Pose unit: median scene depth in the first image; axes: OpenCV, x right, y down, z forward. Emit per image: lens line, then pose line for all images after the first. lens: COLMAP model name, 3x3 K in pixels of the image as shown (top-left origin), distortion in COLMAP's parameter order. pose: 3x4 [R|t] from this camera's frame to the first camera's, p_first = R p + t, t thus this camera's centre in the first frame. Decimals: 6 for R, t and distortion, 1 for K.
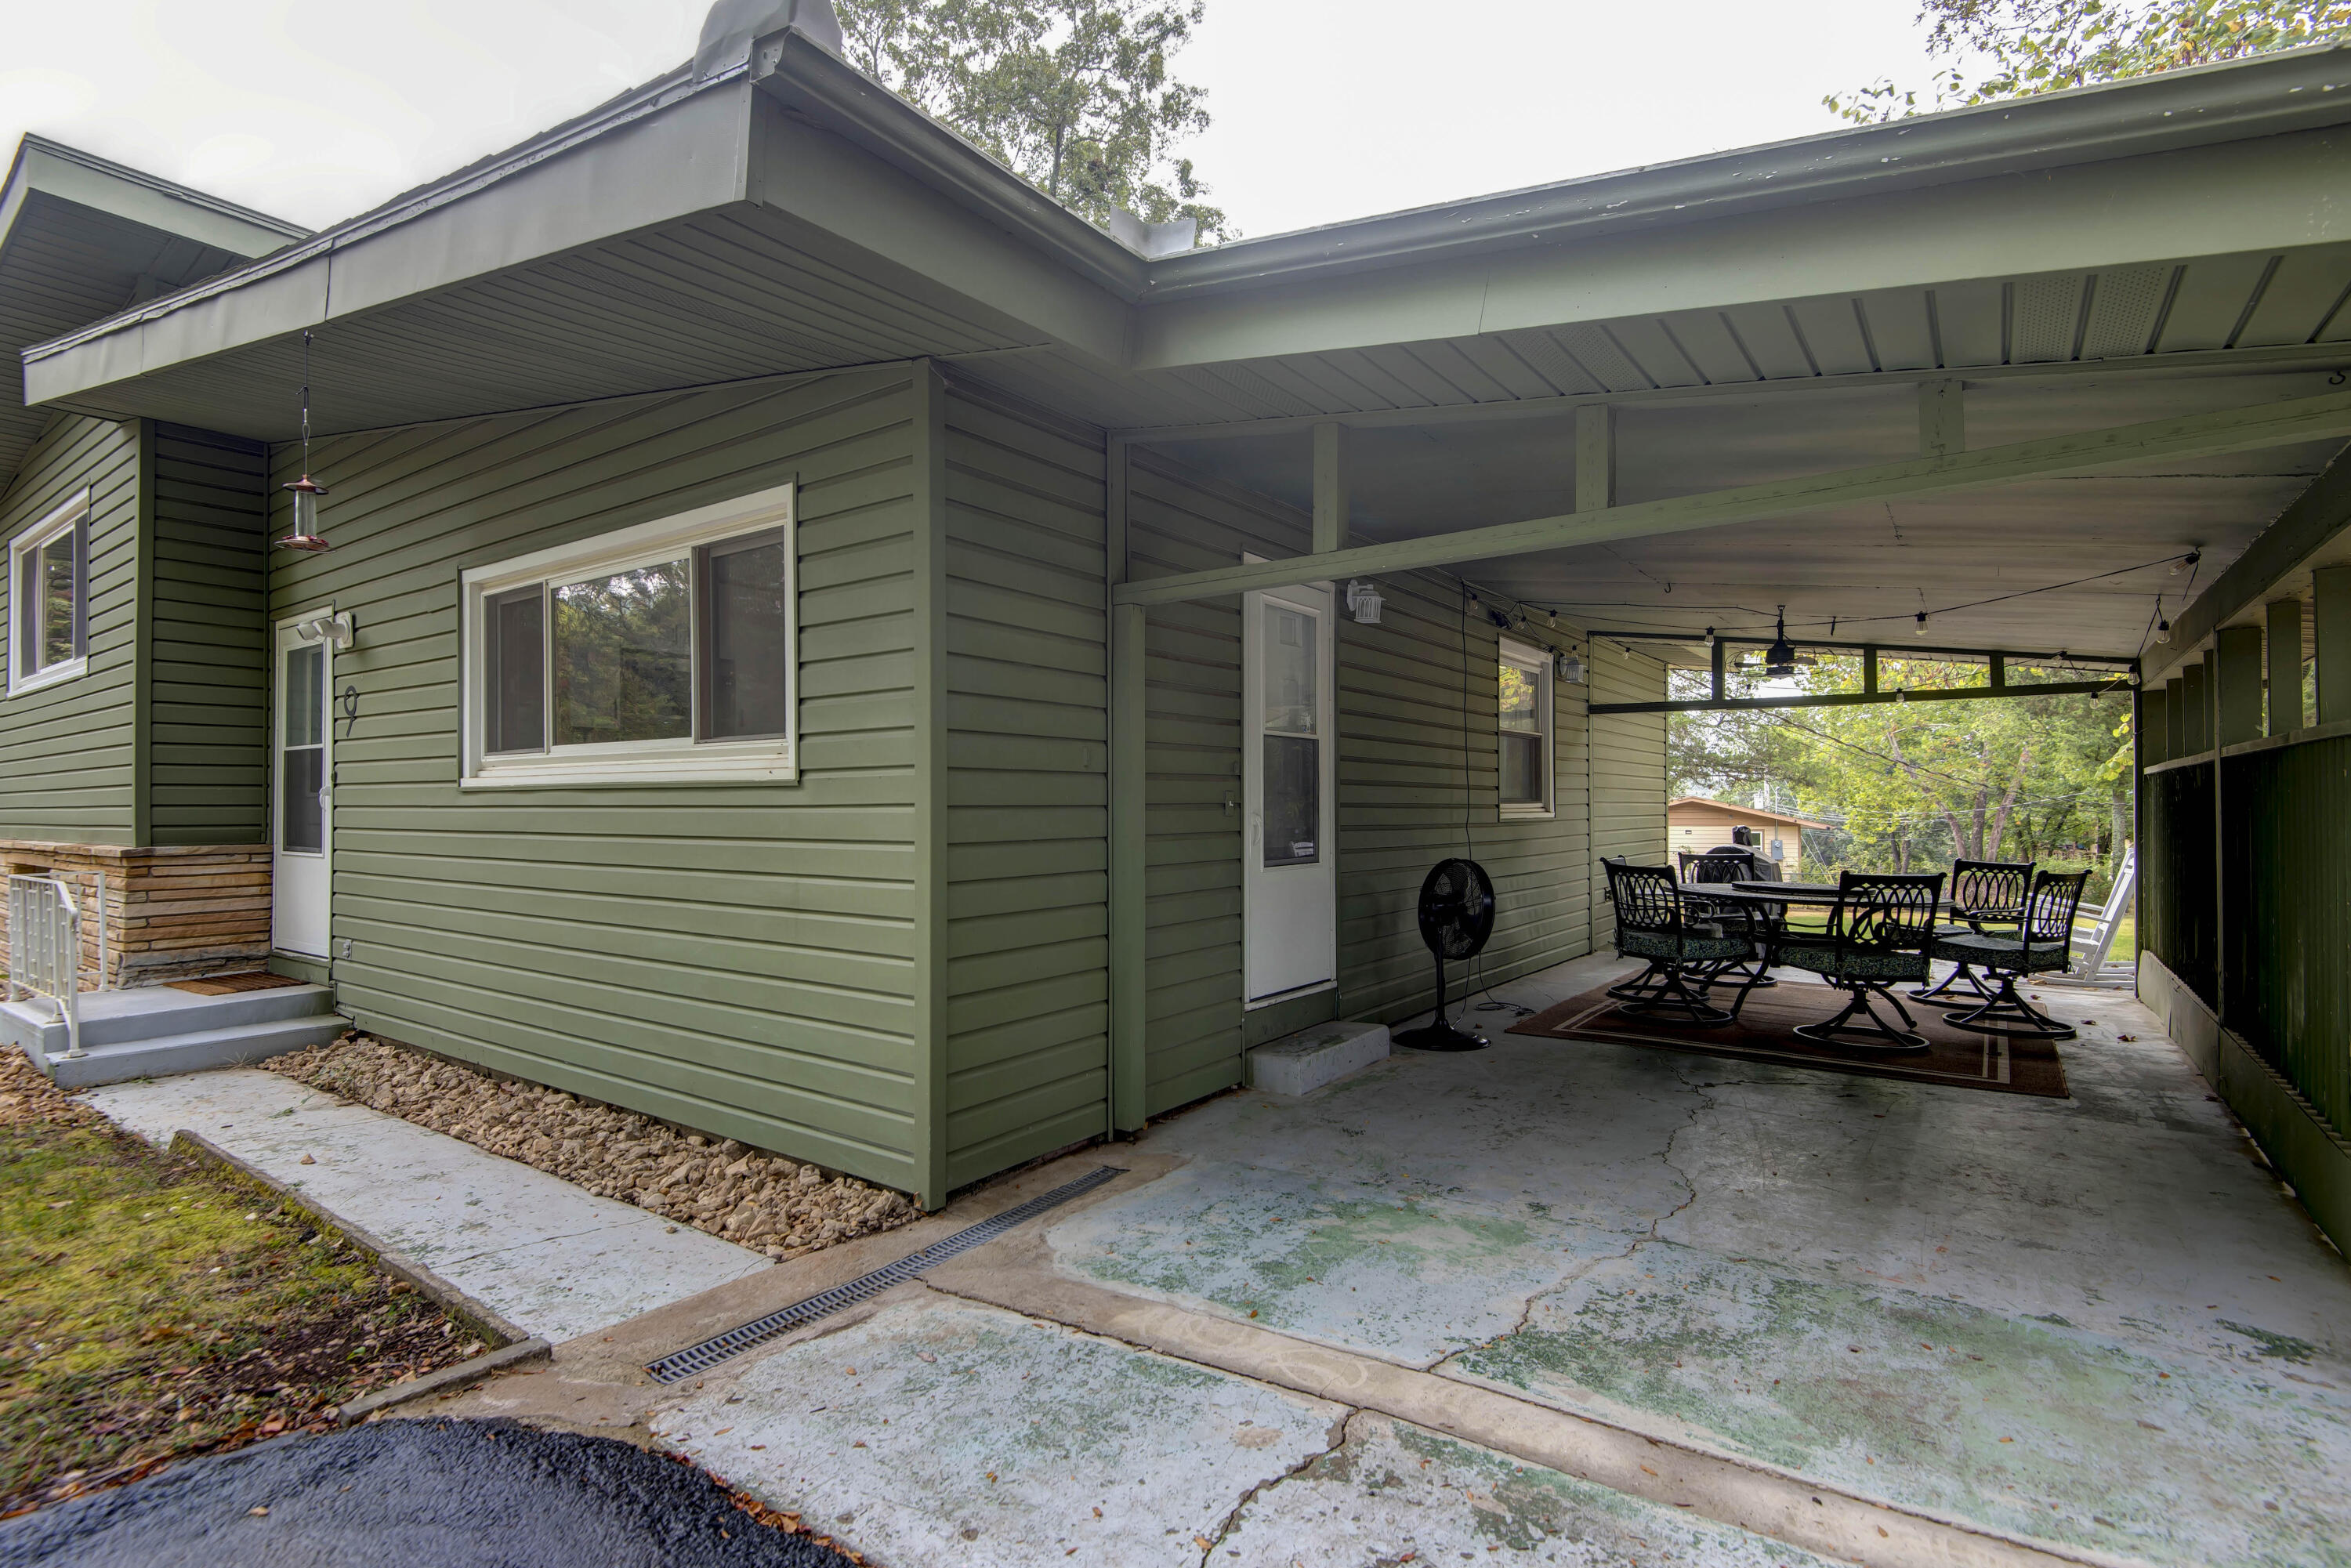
lens RADIAL K [[1087.2, 0, 1162.6], [0, 1087.2, 790.5], [0, 0, 1]] dist [0.009632, -0.001205]
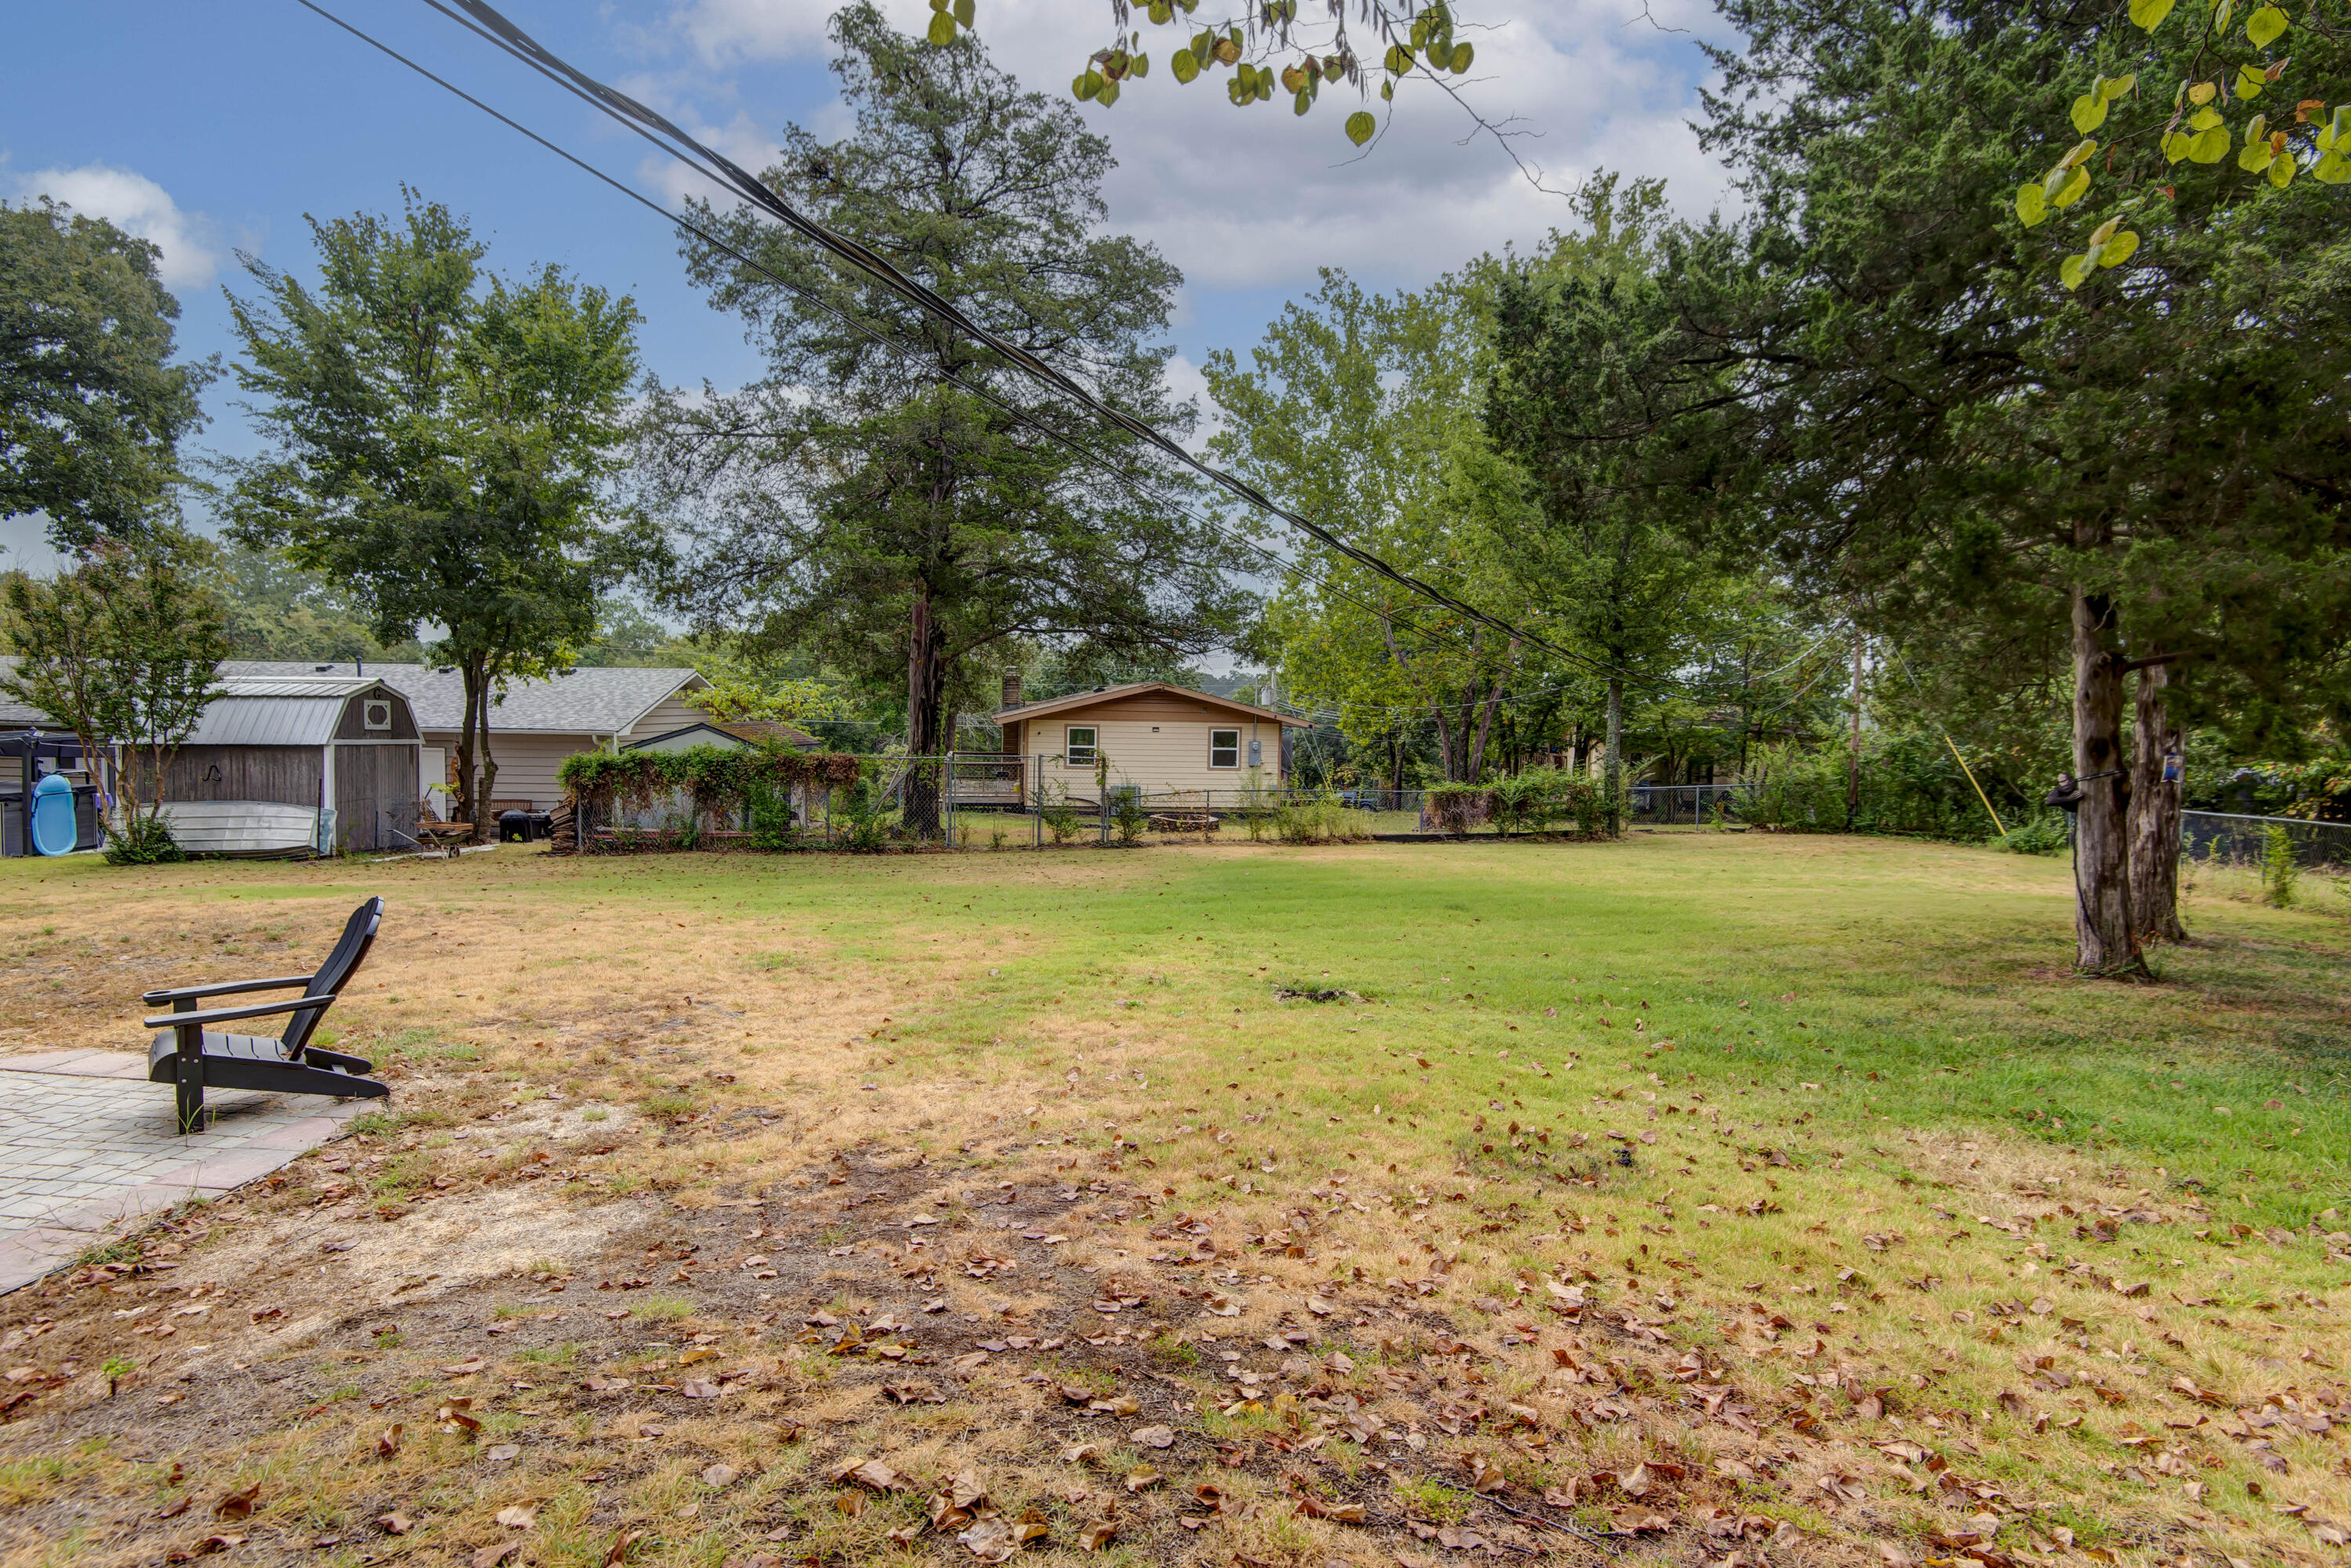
lens RADIAL K [[1087.2, 0, 1175.7], [0, 1087.2, 784.6], [0, 0, 1]] dist [0.009632, -0.001205]
pose [[0.928579, -0.009172, 0.371021, 1.139904], [-0.023671, 0.996196, 0.083869, 0.064912], [-0.370378, -0.086662, 0.924829, 1.519682]]
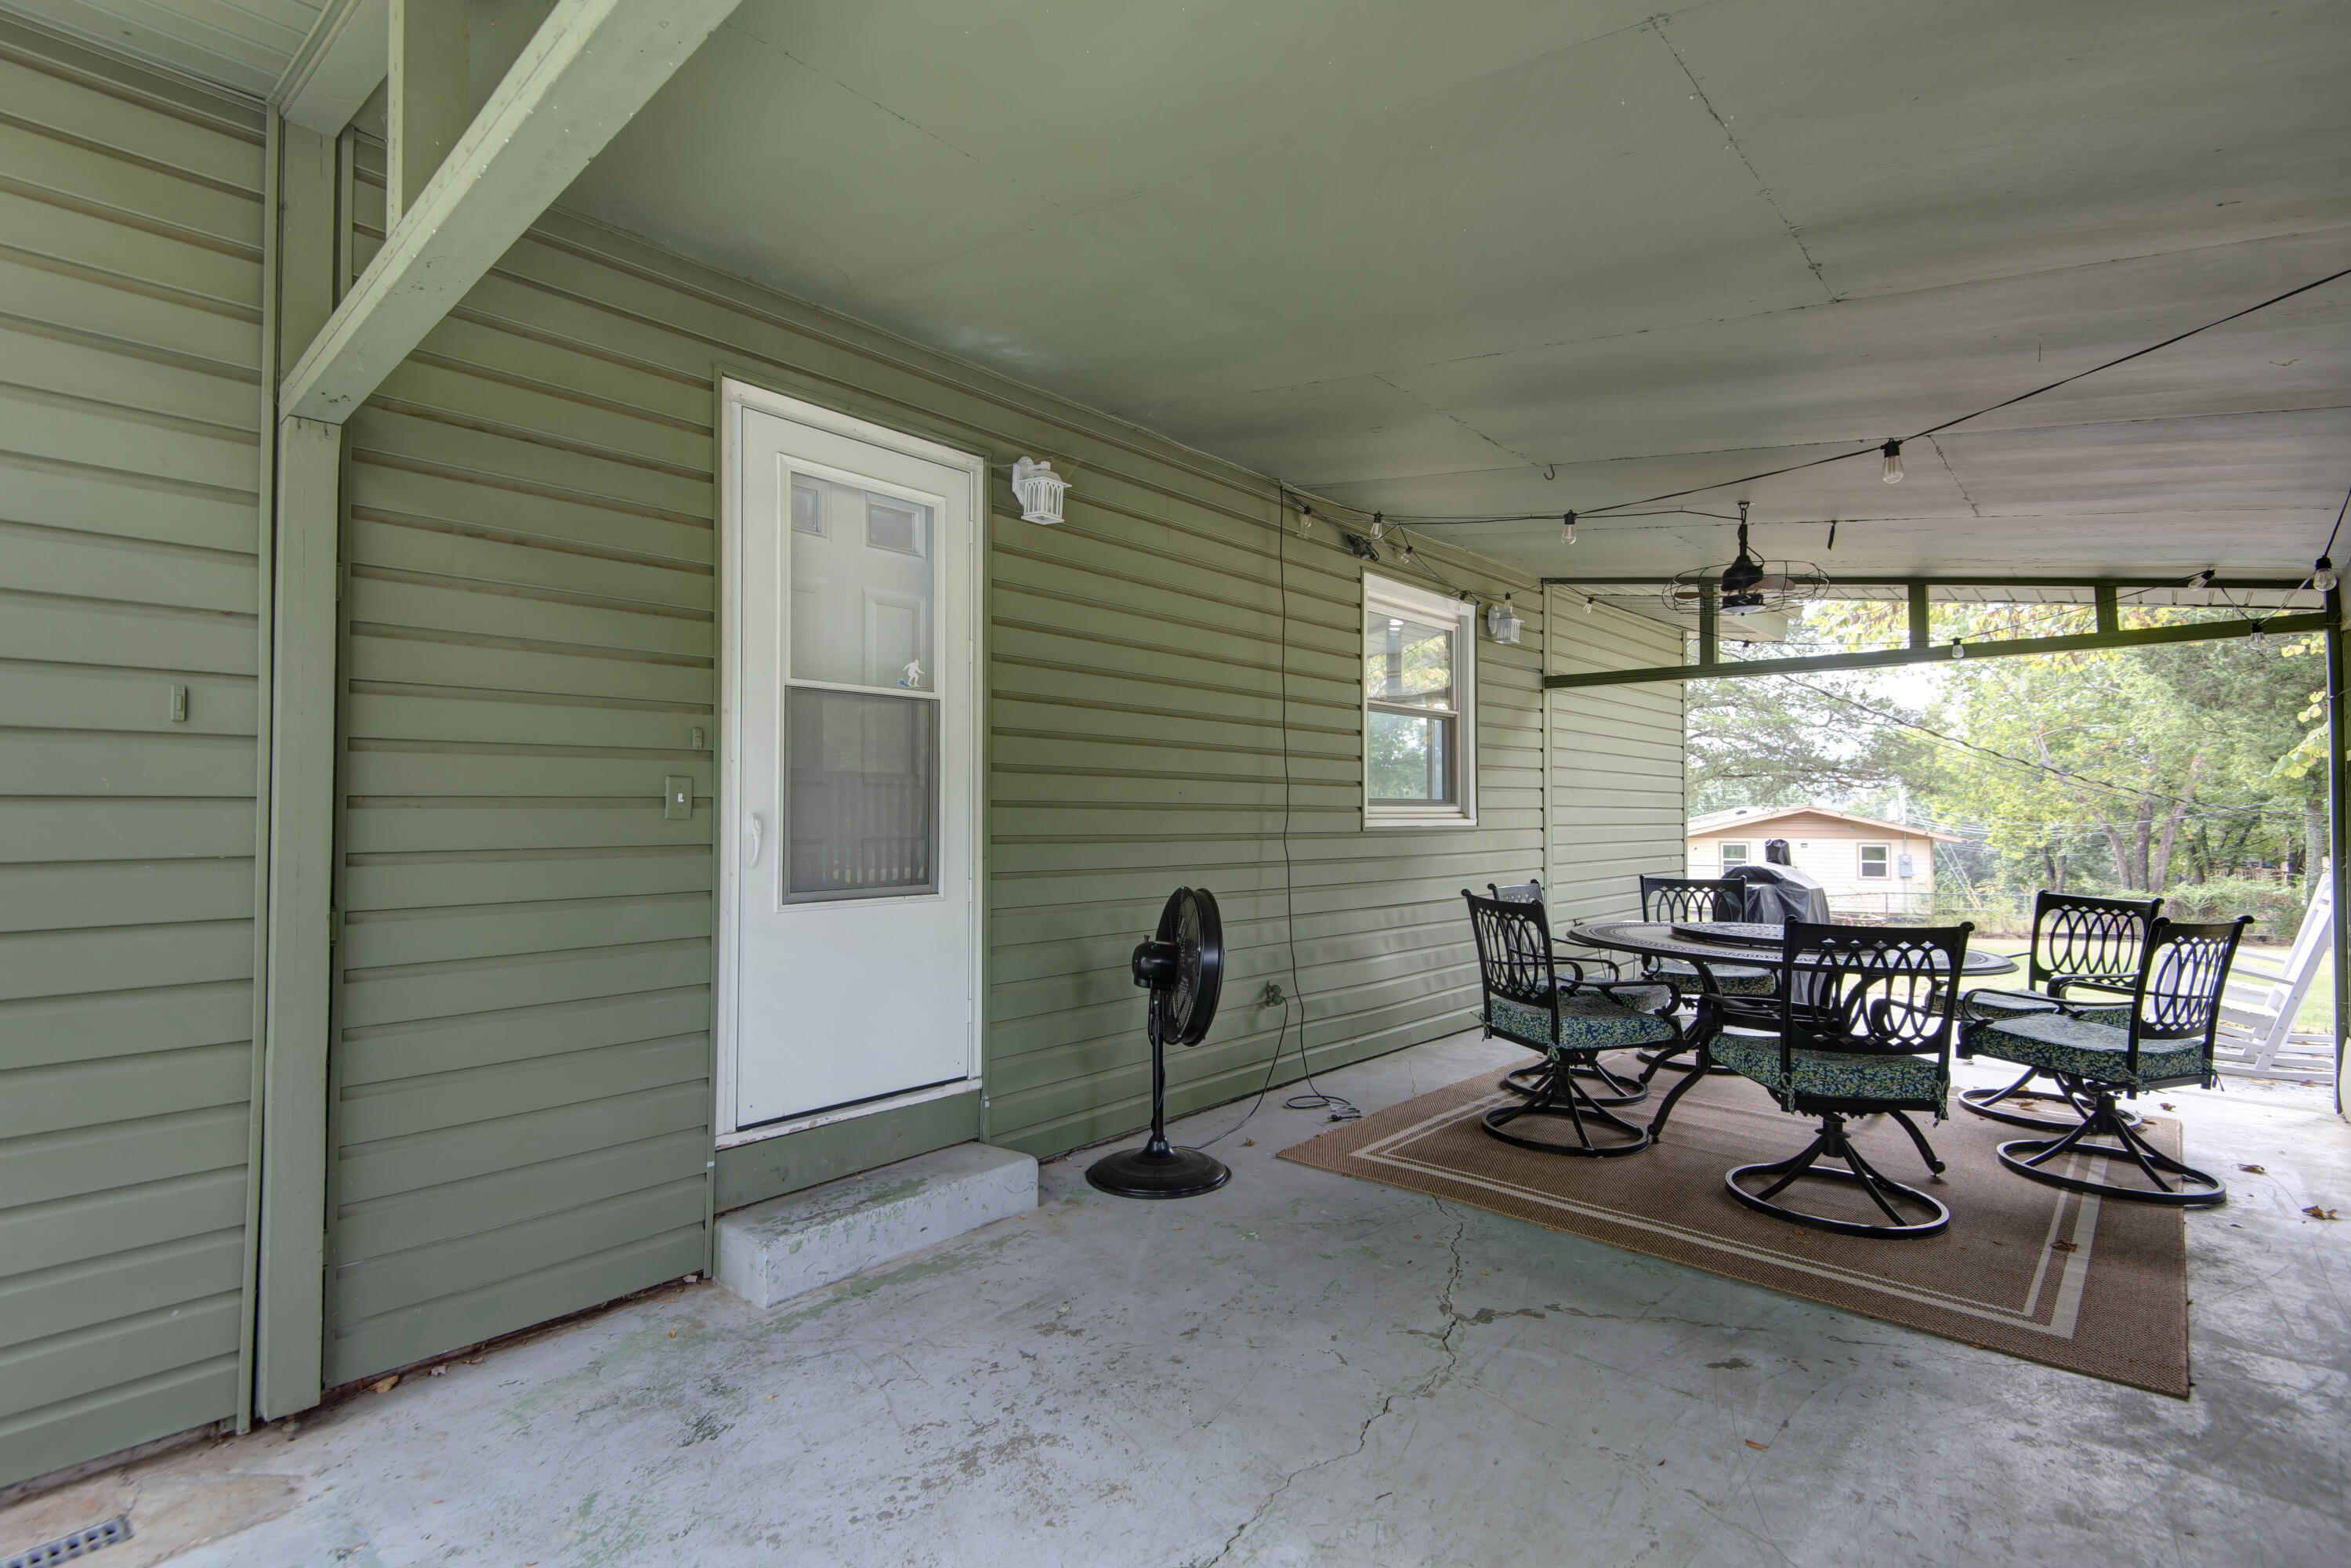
lens RADIAL K [[1087.2, 0, 1191.9], [0, 1087.2, 784.6], [0, 0, 1]] dist [0.009632, -0.001205]
pose [[0.996820, 0.000592, -0.079690, 0.257486], [-0.001747, 0.999894, -0.014427, 0.008677], [0.079673, 0.014520, 0.996715, 0.286987]]
